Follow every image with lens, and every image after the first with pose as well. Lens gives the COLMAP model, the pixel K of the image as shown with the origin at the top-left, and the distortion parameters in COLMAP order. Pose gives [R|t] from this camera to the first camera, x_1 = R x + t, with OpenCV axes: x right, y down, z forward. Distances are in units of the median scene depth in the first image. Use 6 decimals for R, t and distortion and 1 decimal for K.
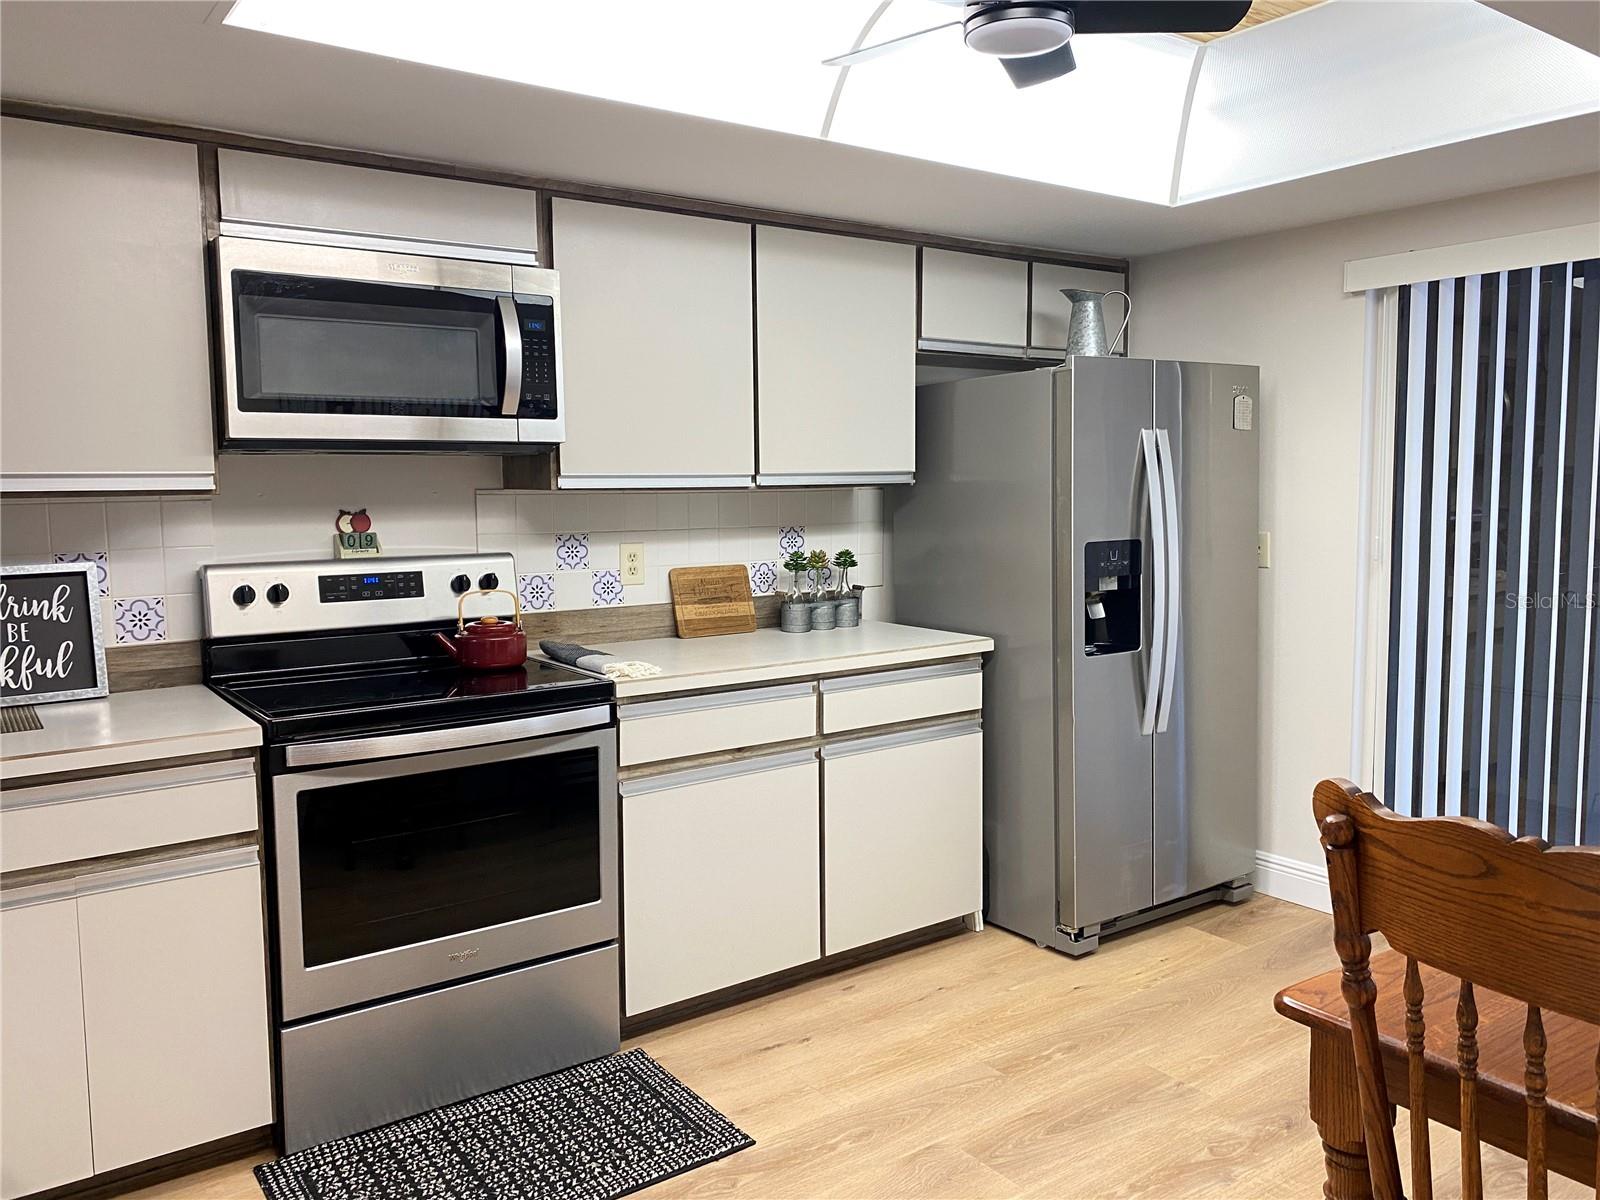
lens RADIAL K [[1214.6, 0, 796.6], [0, 1214.6, 595.7], [0, 0, 1]] dist [0.031302, -0.008102]
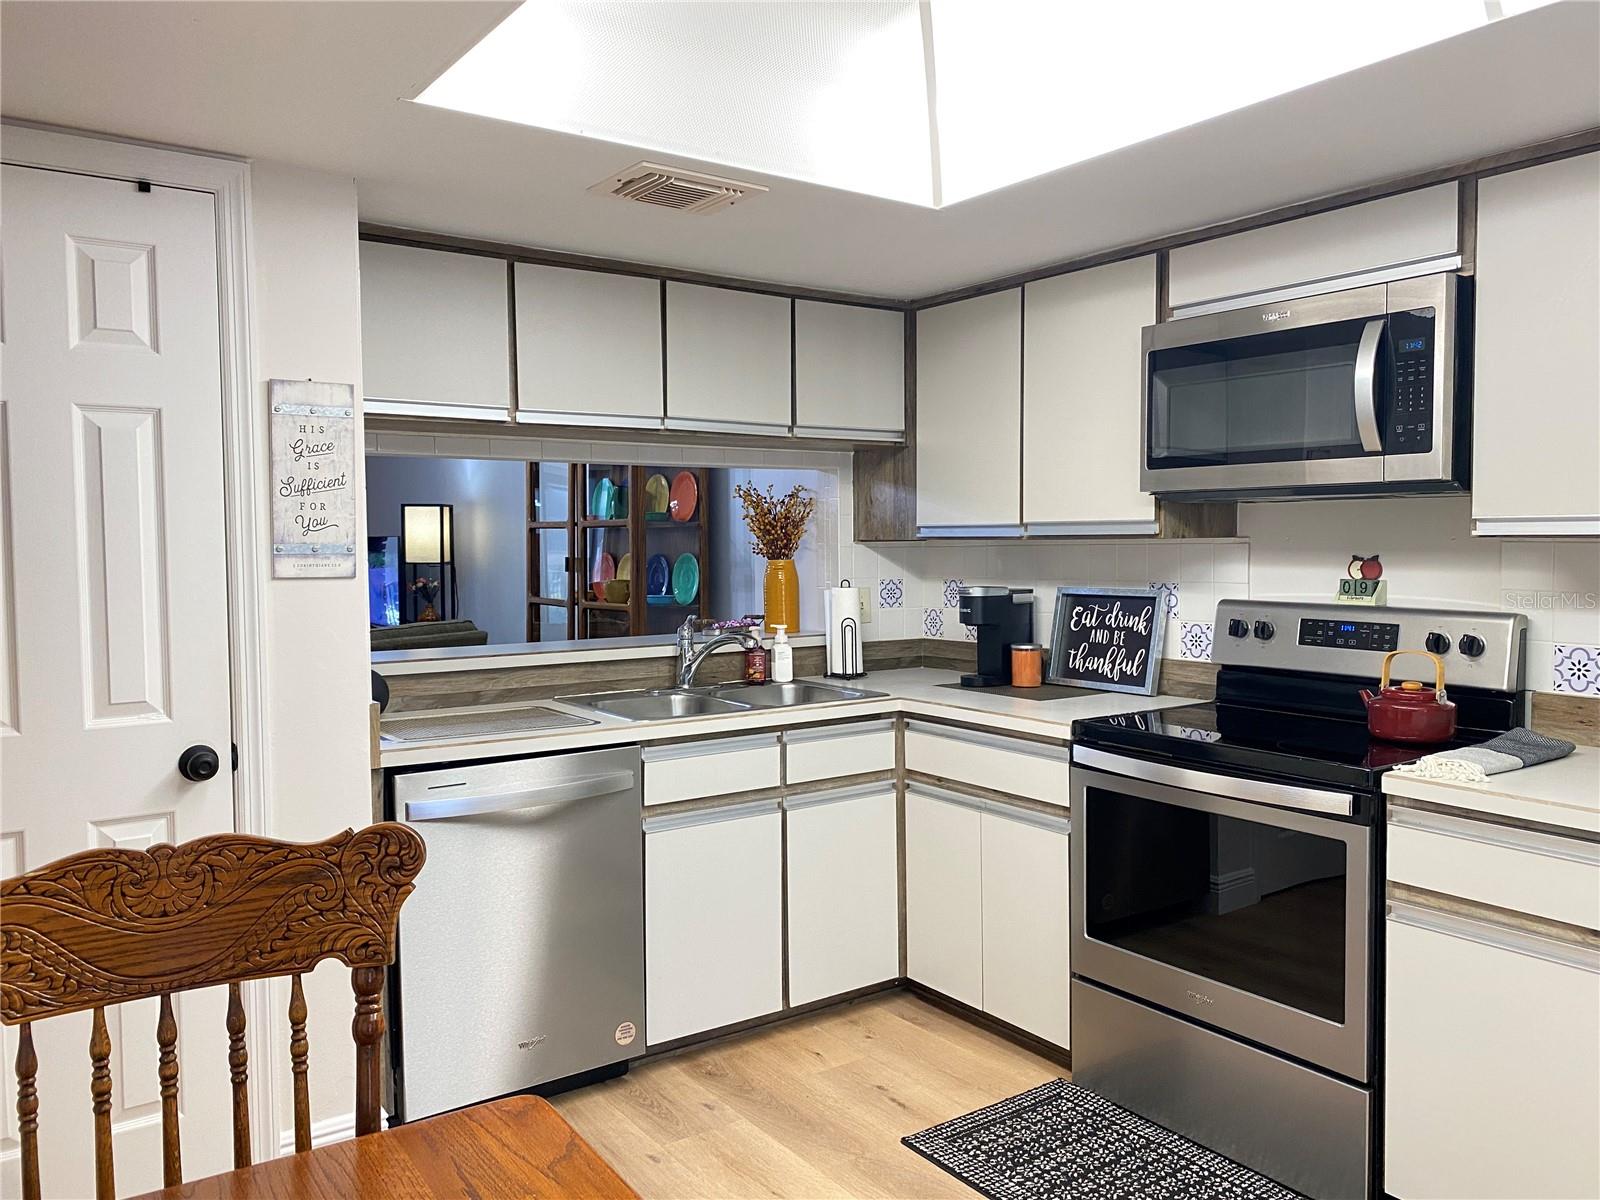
lens RADIAL K [[1214.6, 0, 788.6], [0, 1214.6, 592.5], [0, 0, 1]] dist [0.031302, -0.008102]
pose [[-0.008785, 0.056318, -0.998374, 0.630767], [-0.092584, 0.994078, 0.056890, -0.055573], [0.995666, 0.092933, -0.003518, 0.561986]]
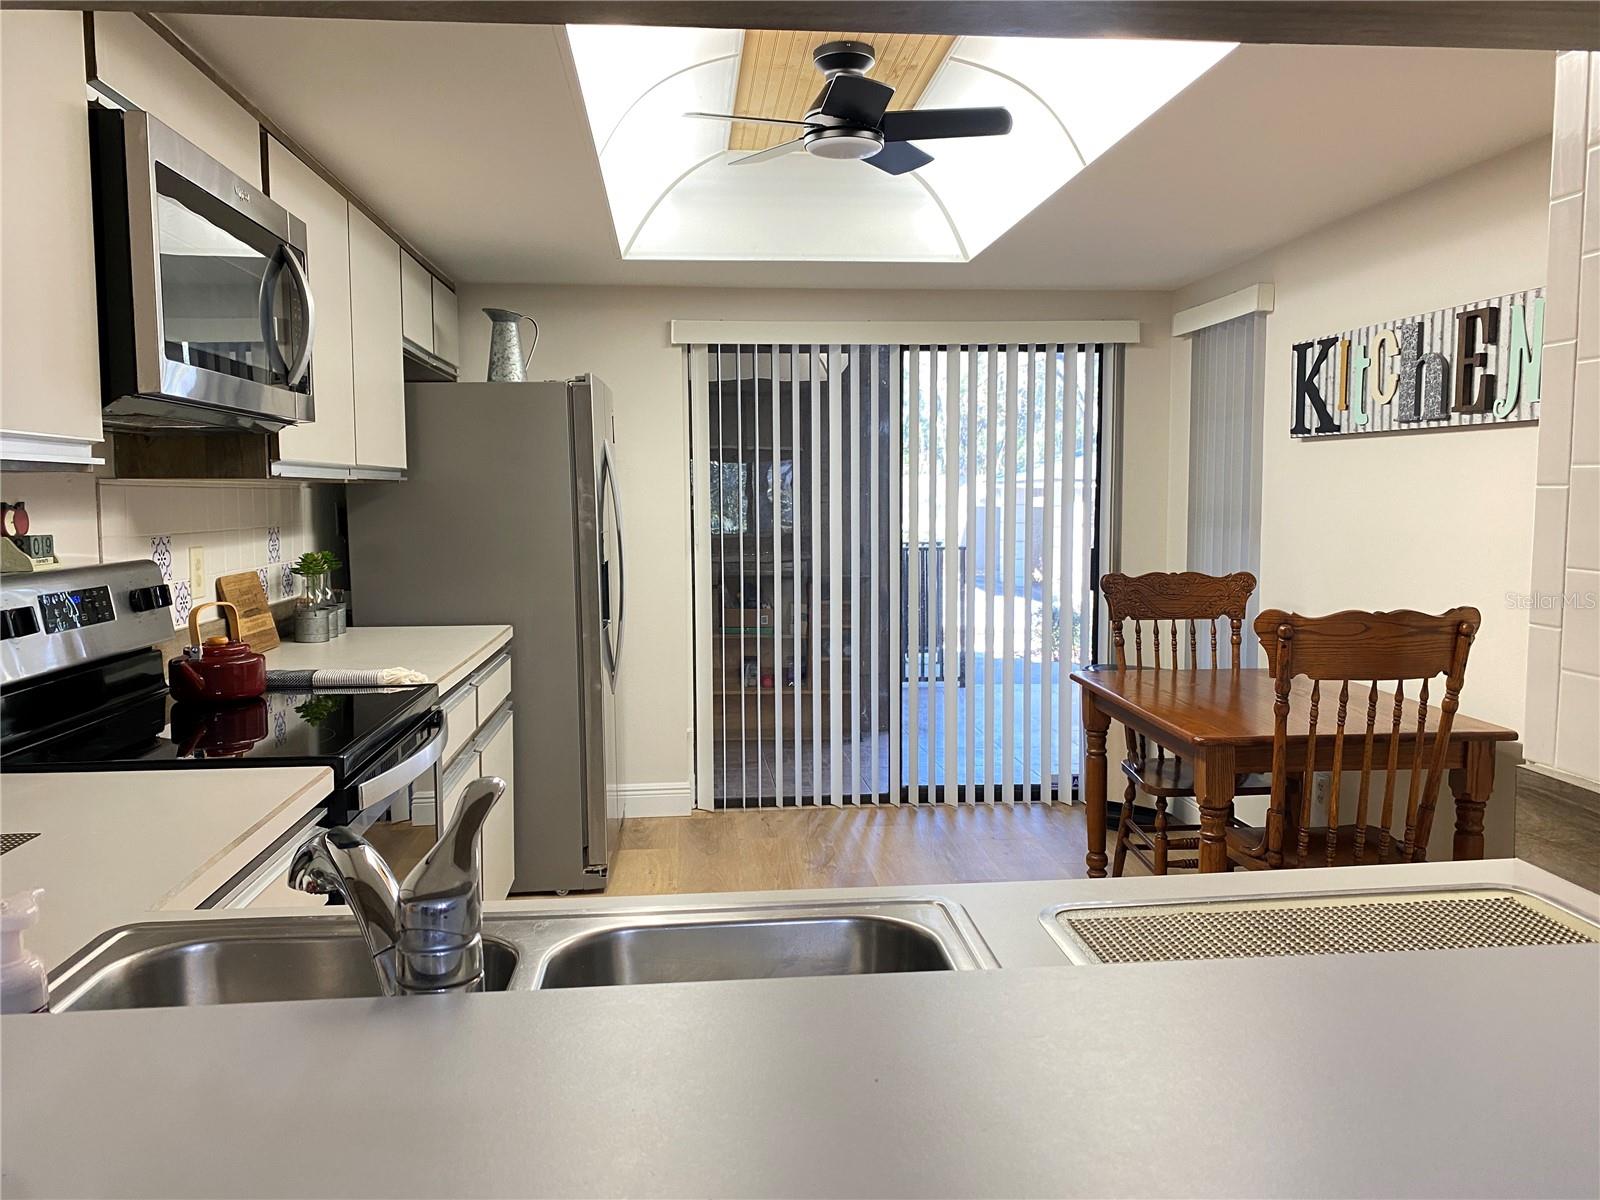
lens RADIAL K [[1214.6, 0, 803.6], [0, 1214.6, 607.3], [0, 0, 1]] dist [0.031302, -0.008102]
pose [[0.513471, -0.074791, 0.854841, -0.751129], [0.083219, 0.995839, 0.037140, 0.000300], [-0.854062, 0.052069, 0.517558, 0.254933]]
